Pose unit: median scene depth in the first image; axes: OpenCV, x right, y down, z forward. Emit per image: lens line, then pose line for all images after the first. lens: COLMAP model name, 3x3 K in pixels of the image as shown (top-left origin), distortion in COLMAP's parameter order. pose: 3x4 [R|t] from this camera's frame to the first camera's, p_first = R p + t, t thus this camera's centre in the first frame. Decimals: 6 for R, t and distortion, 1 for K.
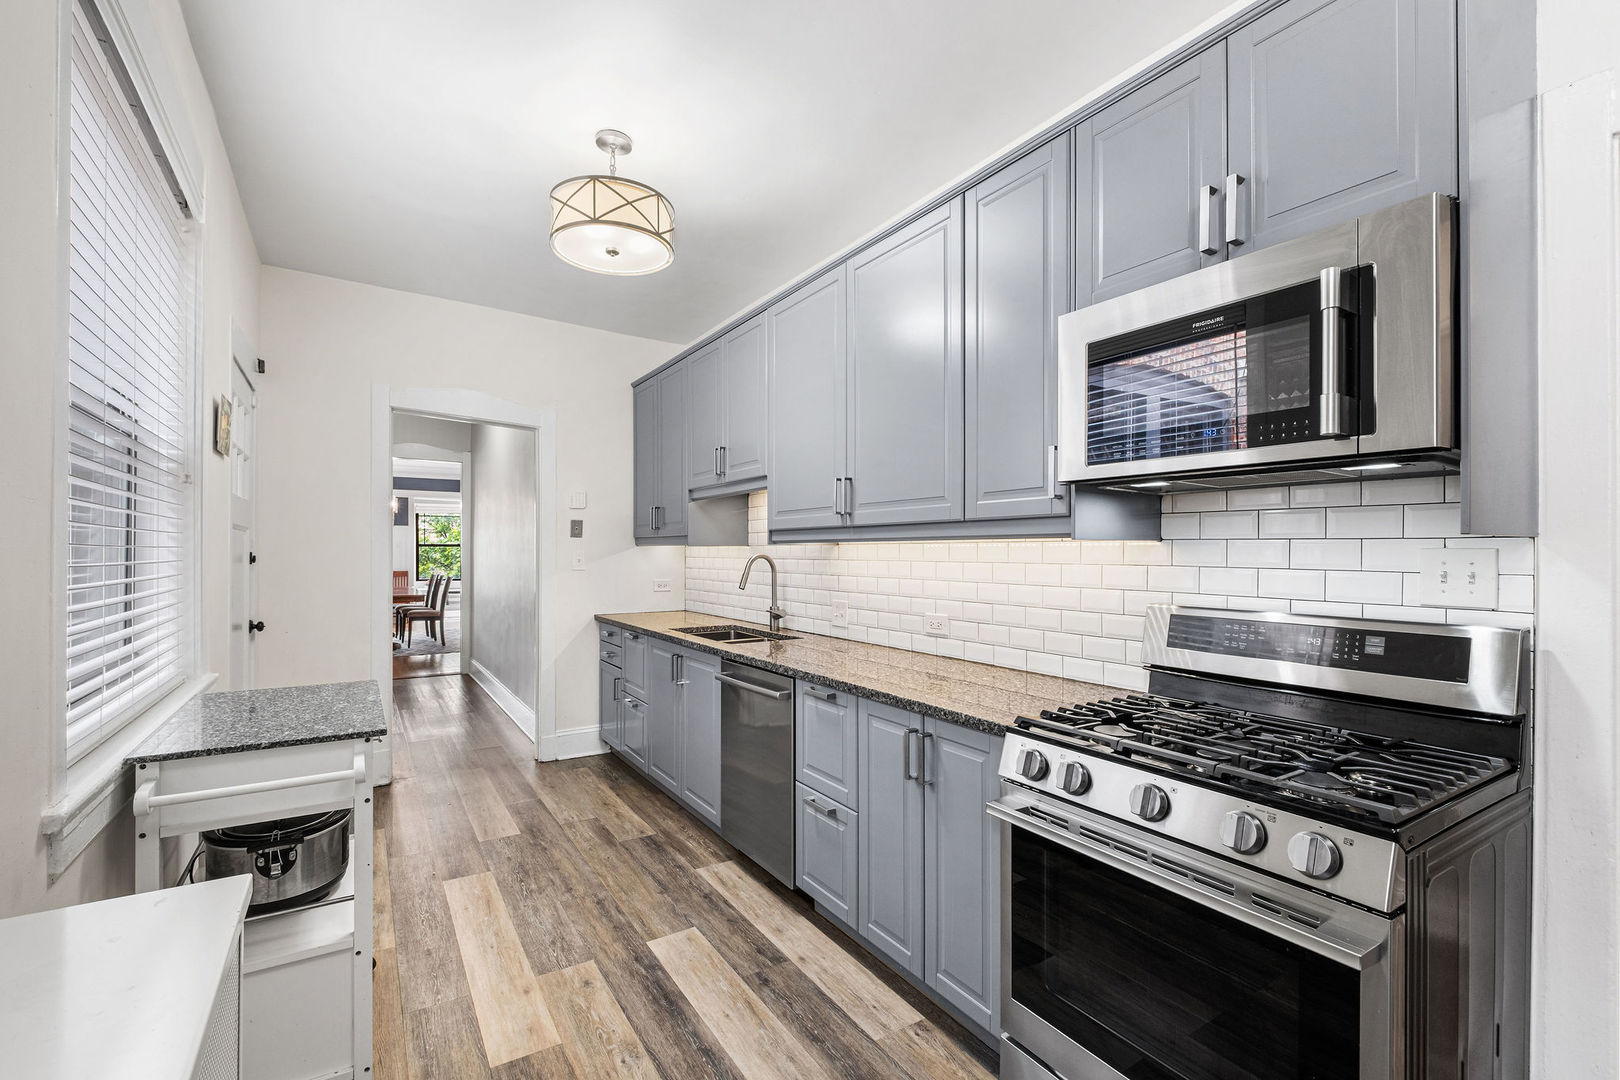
lens RADIAL K [[722.6, 0, 799.4], [0, 722.6, 552.2], [0, 0, 1]] dist [-0.005578, -0.000526]
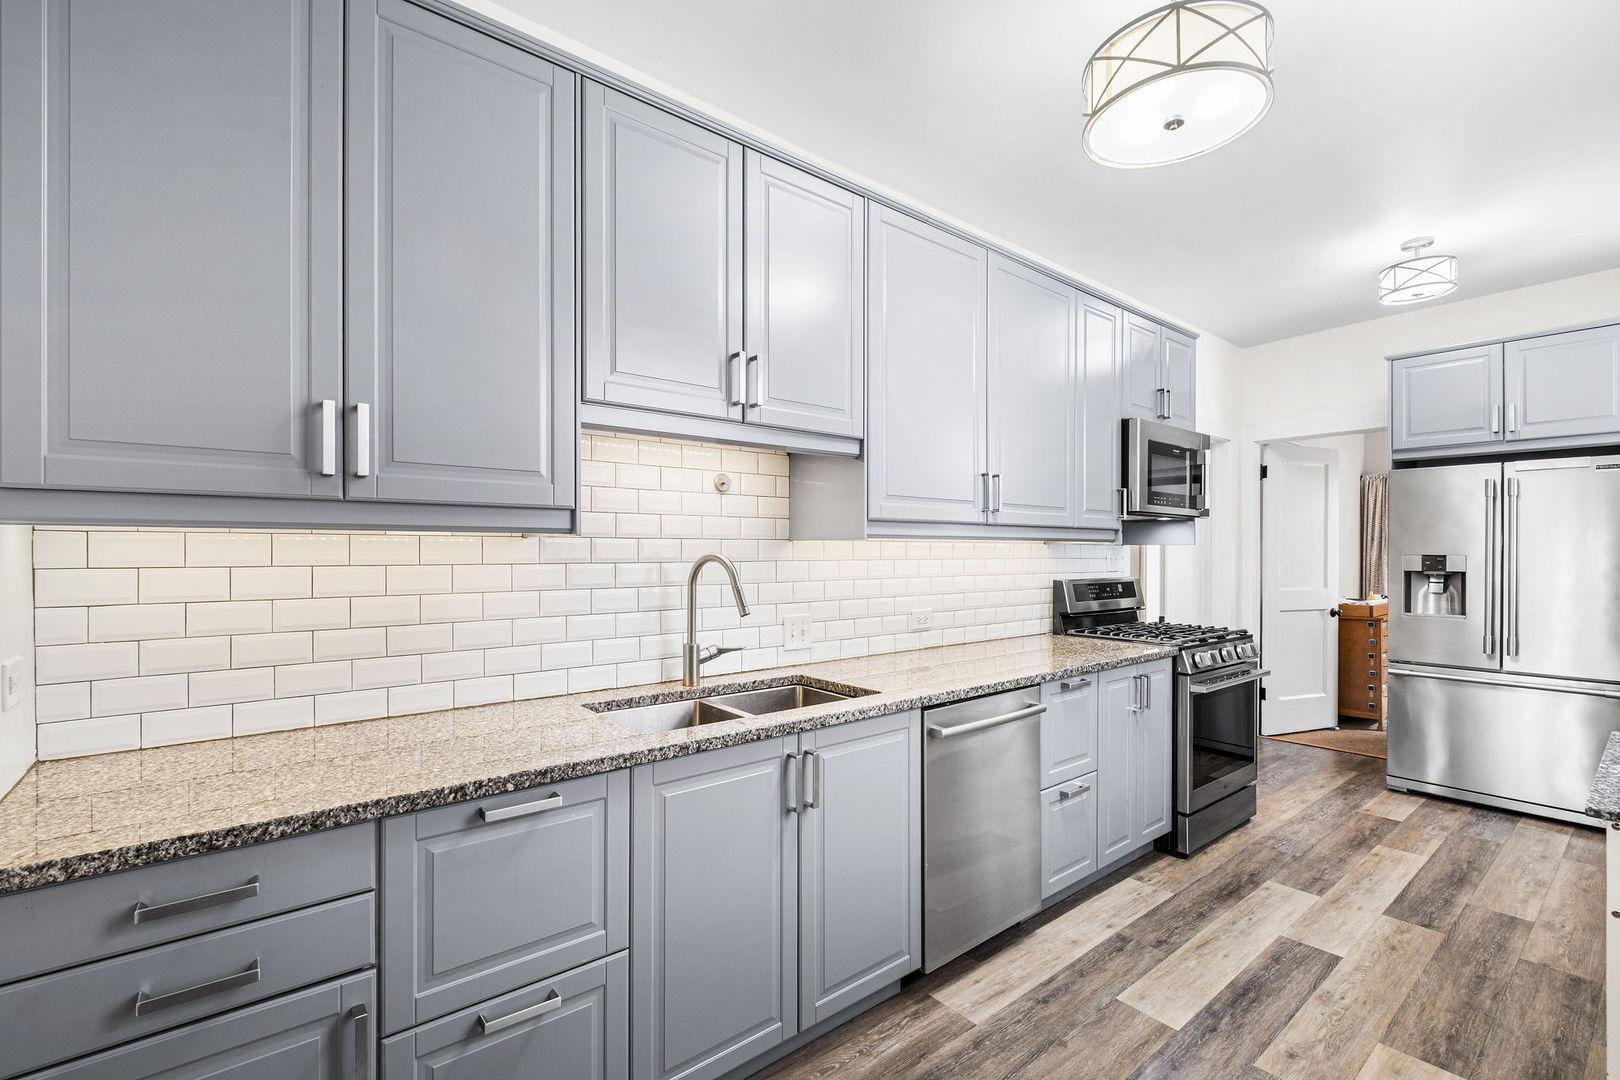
lens RADIAL K [[722.6, 0, 797.1], [0, 722.6, 538.7], [0, 0, 1]] dist [-0.005578, -0.000526]
pose [[-0.130750, 0.004646, 0.991404, -0.931954], [-0.005726, 0.999969, -0.005442, -0.012104], [-0.991399, -0.006389, -0.130720, 1.479207]]
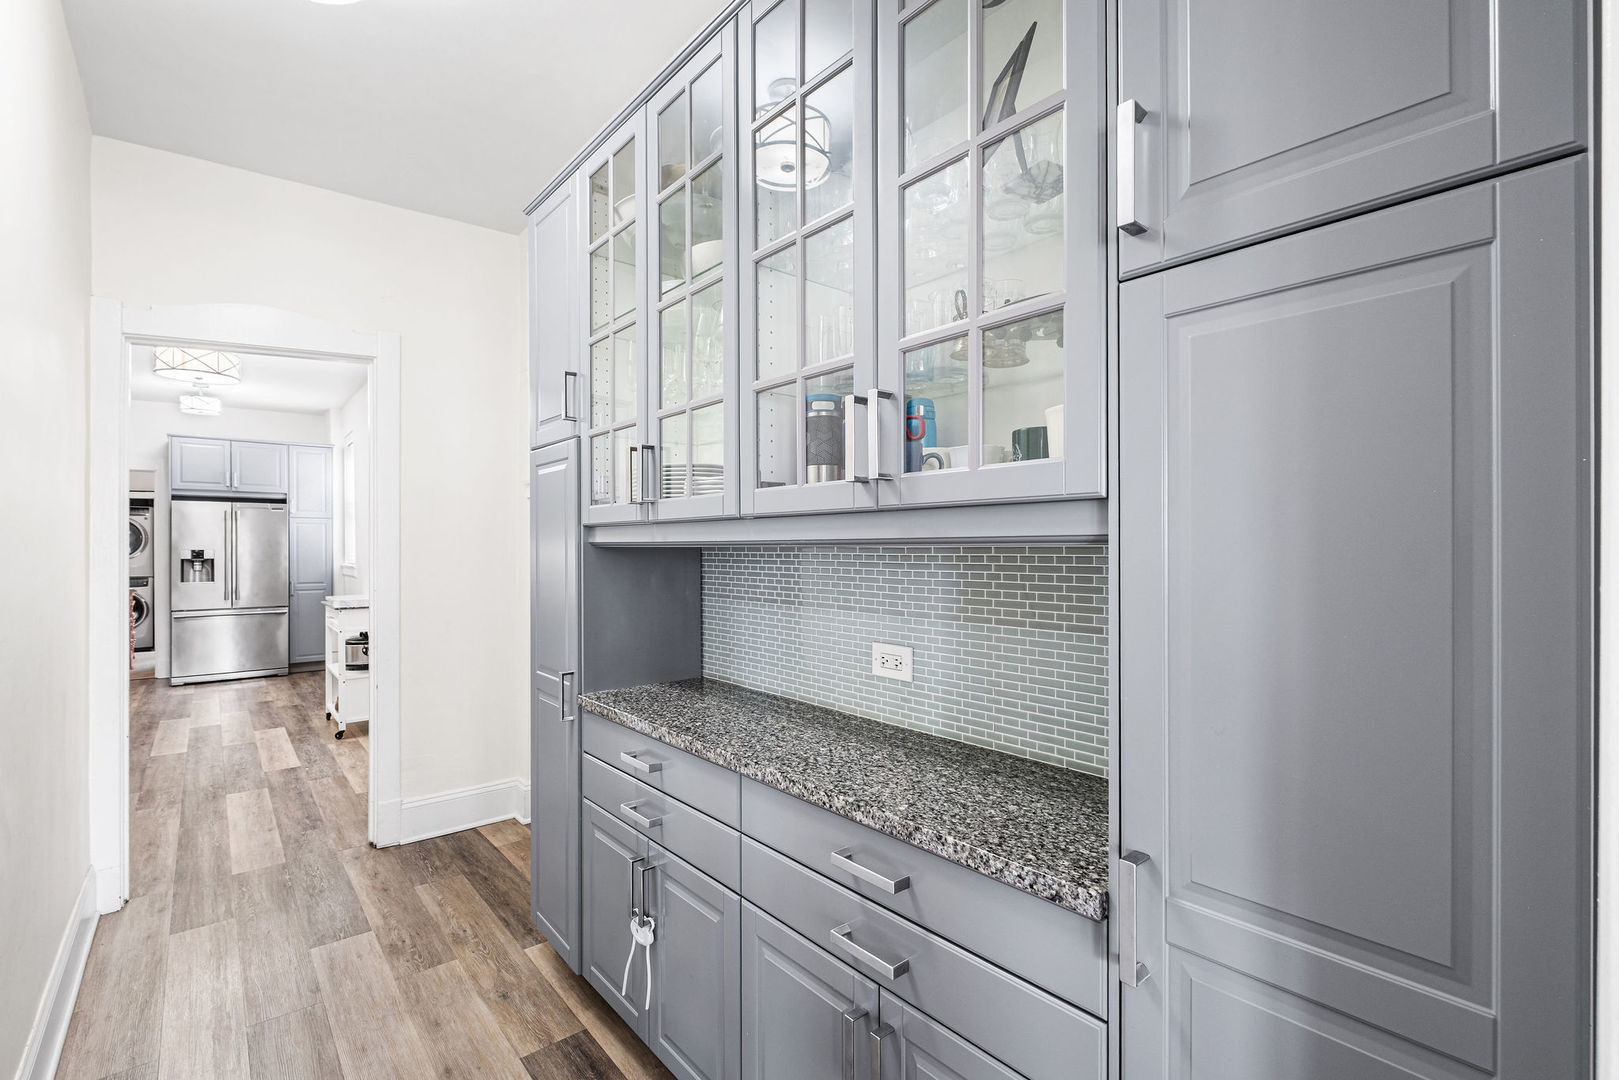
lens RADIAL K [[722.2, 0, 808.1], [0, 722.2, 542.7], [0, 0, 1]] dist [-0.005578, -0.000526]
pose [[-0.989857, -0.003943, -0.142012, -1.242326], [-0.003545, 0.999989, -0.003059, -0.017112], [0.142023, -0.002525, -0.989860, 2.273135]]
